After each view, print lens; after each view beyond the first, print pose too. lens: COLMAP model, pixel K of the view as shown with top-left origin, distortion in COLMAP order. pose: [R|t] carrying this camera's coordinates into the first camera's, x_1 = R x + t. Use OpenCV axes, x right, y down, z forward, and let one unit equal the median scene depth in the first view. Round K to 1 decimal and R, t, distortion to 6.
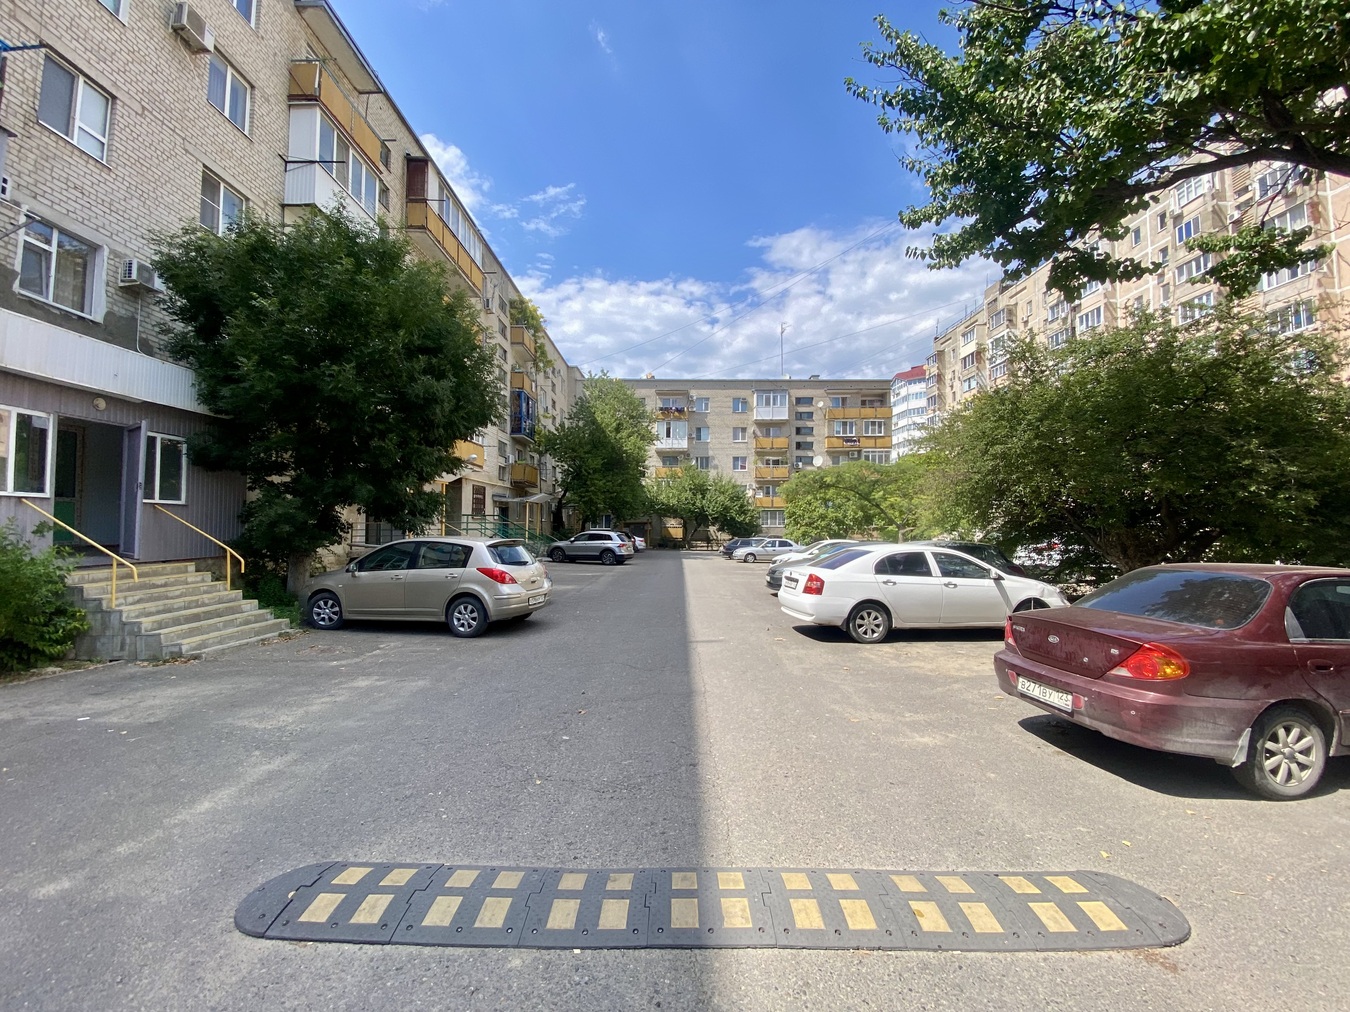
lens RADIAL K [[545.3, 0, 672.2], [0, 545.3, 505.5], [0, 0, 1]] dist [0.026213, -0.019919]
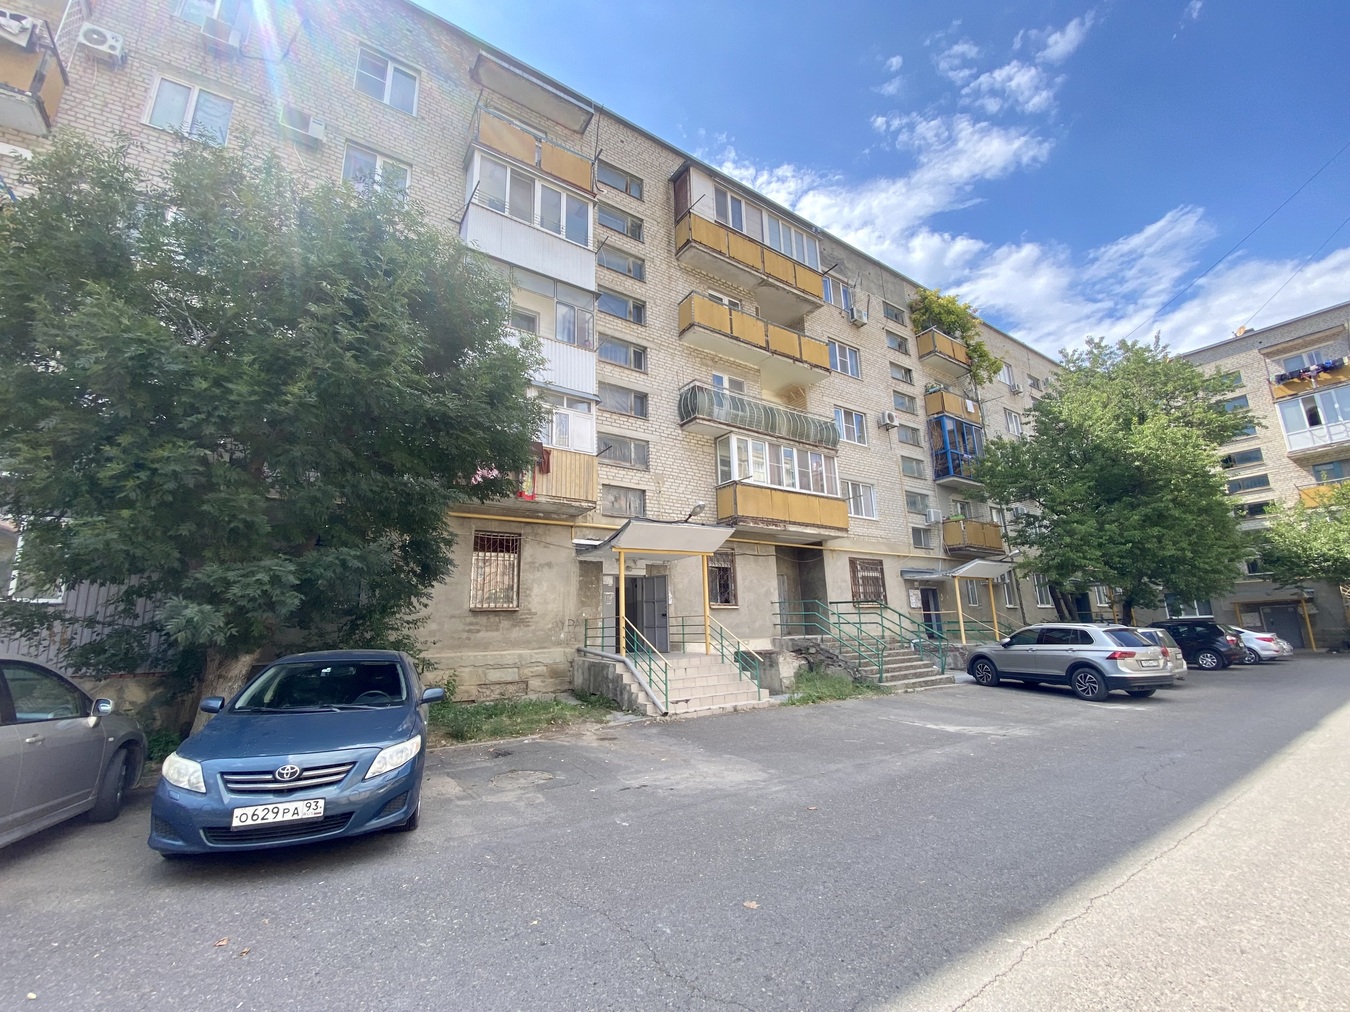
lens RADIAL K [[545.3, 0, 672.2], [0, 545.3, 505.5], [0, 0, 1]] dist [0.026213, -0.019919]
pose [[0.569843, -0.191832, -0.799049, 0.060932], [0.057959, 0.979331, -0.193780, 0.015023], [0.819707, 0.064112, 0.569183, 0.341105]]
